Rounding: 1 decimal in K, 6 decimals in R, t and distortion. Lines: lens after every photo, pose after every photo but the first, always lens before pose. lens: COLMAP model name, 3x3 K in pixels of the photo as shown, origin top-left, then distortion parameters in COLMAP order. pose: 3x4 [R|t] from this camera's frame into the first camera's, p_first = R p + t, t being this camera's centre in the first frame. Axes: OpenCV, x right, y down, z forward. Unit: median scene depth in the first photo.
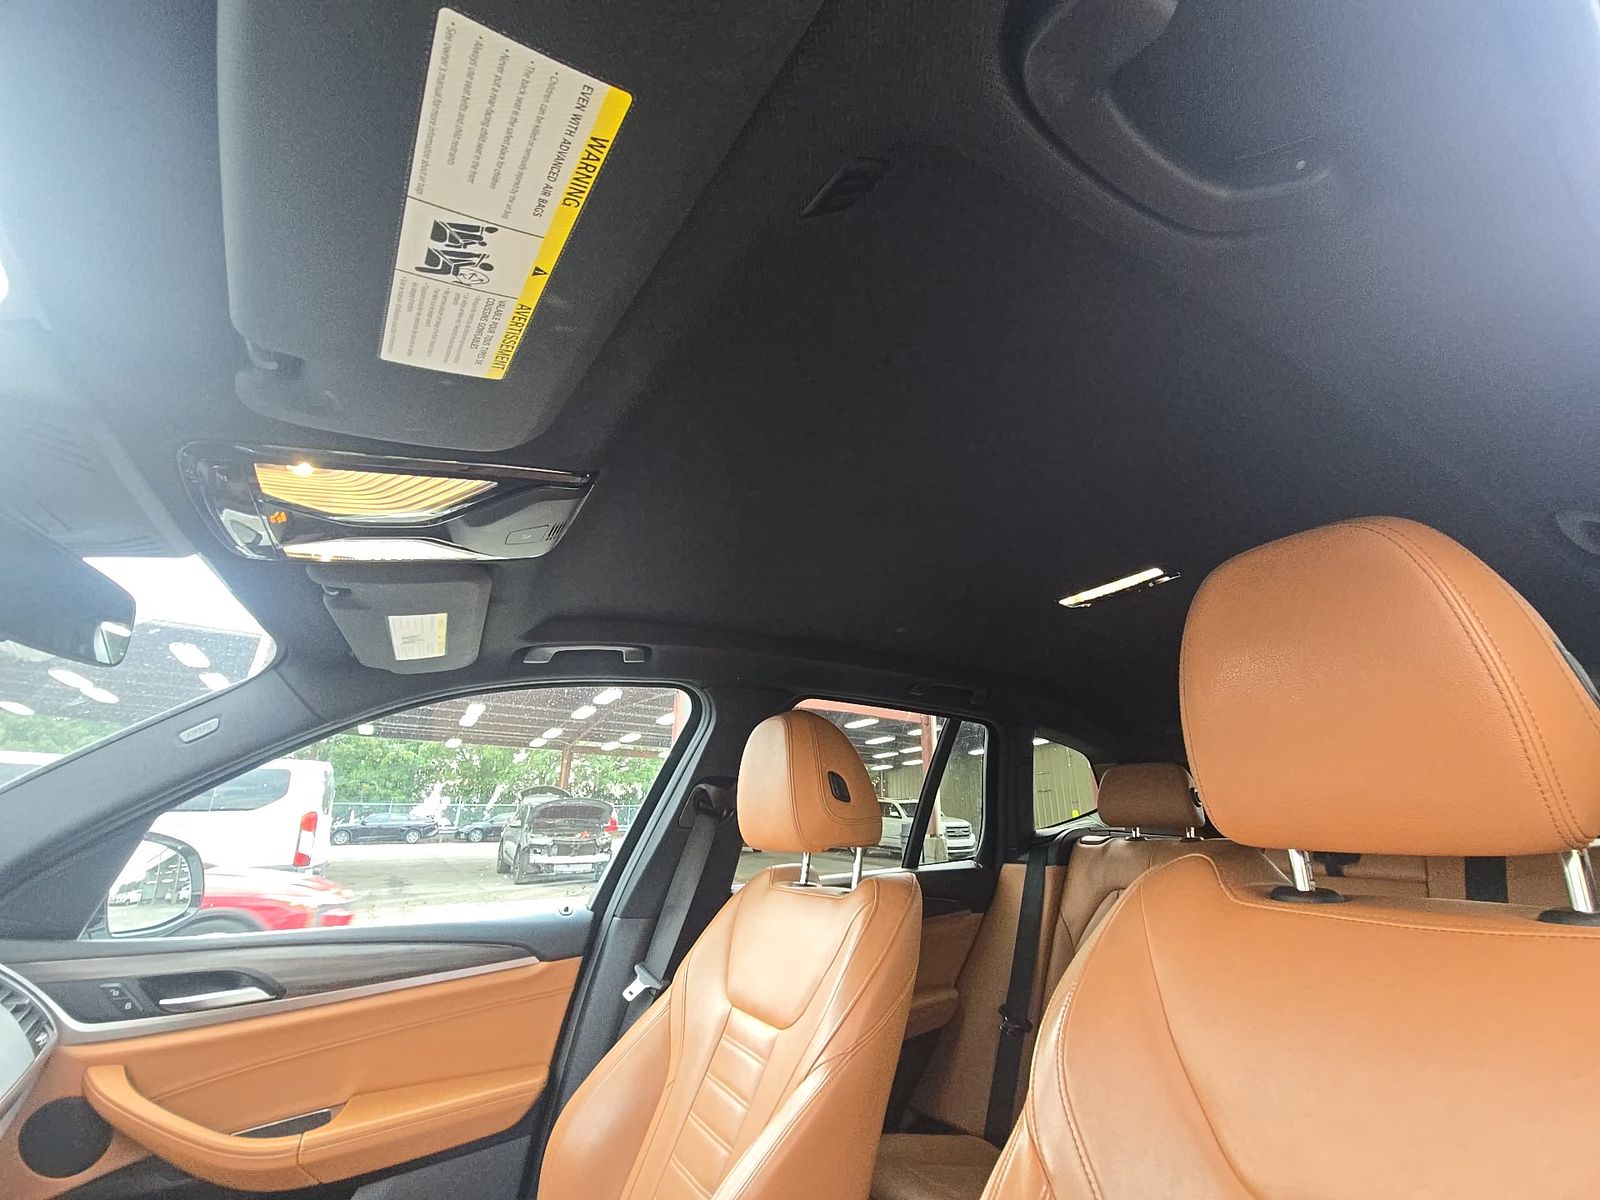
lens RADIAL K [[643.8, 0, 805.5], [0, 643.8, 607.3], [0, 0, 1]] dist [0.001776, -0.002996]
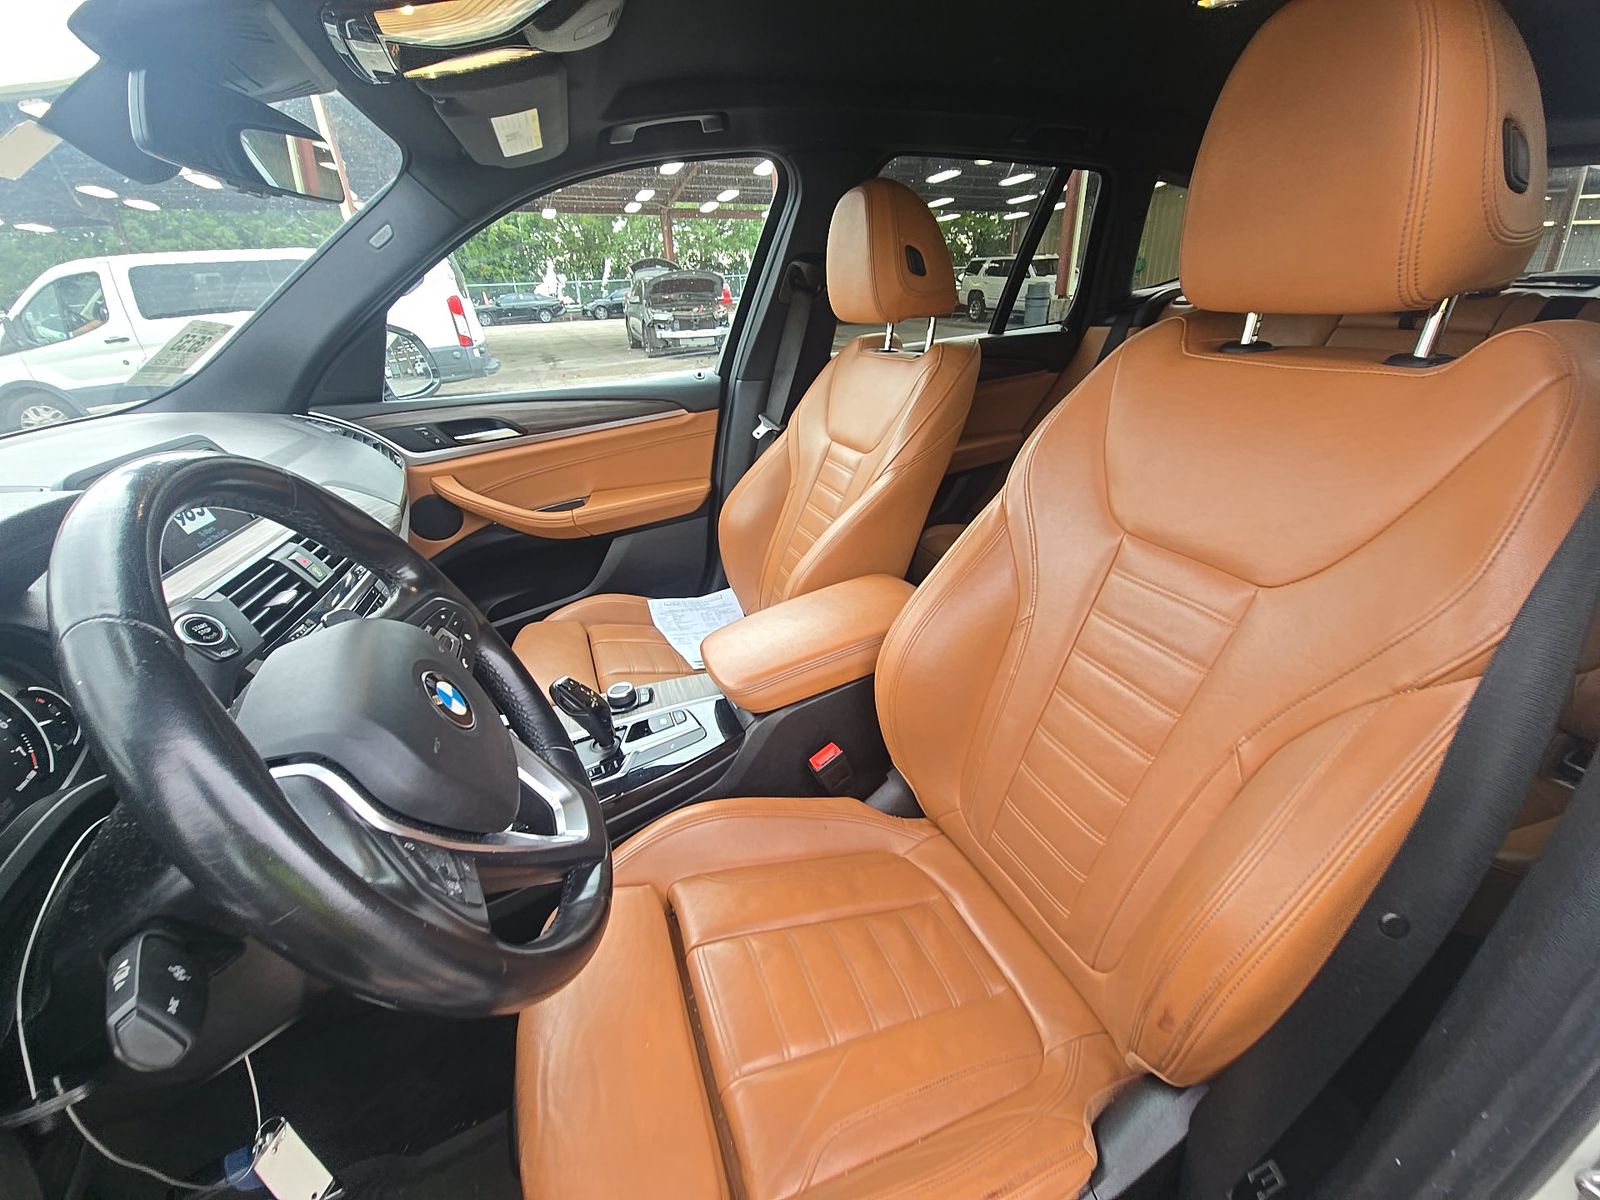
lens RADIAL K [[643.8, 0, 813.7], [0, 643.8, 613.2], [0, 0, 1]] dist [0.001776, -0.002996]
pose [[0.987243, 0.038096, -0.154597, 0.067130], [0.083015, 0.705383, 0.703948, -0.076671], [0.135868, -0.707801, 0.693222, -0.188839]]
